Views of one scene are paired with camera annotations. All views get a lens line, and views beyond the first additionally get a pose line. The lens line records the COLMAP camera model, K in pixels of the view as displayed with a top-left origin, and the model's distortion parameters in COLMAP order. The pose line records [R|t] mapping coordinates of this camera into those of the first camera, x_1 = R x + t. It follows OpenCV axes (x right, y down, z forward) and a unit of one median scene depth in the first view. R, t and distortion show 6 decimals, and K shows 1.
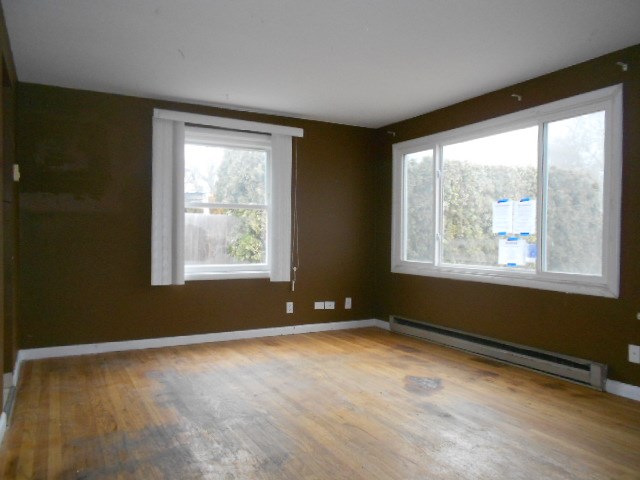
lens RADIAL K [[496.7, 0, 323.4], [0, 496.7, 238.3], [0, 0, 1]] dist [0.019492, -0.015099]
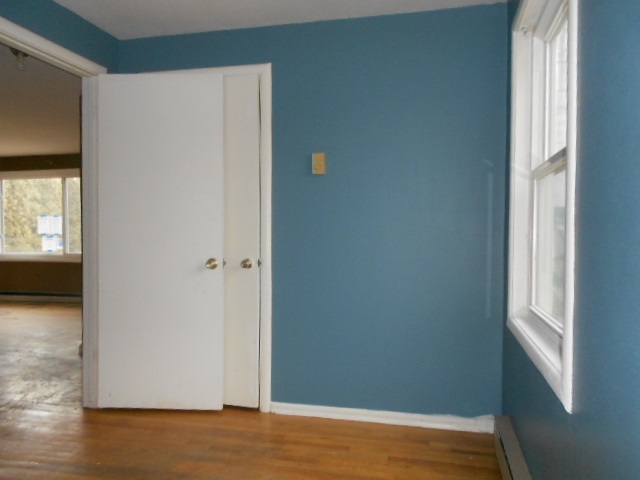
lens RADIAL K [[496.7, 0, 323.7], [0, 496.7, 237.6], [0, 0, 1]] dist [0.019492, -0.015099]
pose [[0.666873, -0.022871, 0.744820, -0.318424], [0.019186, 0.999725, 0.013520, -0.000692], [-0.744924, 0.005274, 0.667128, -0.985347]]
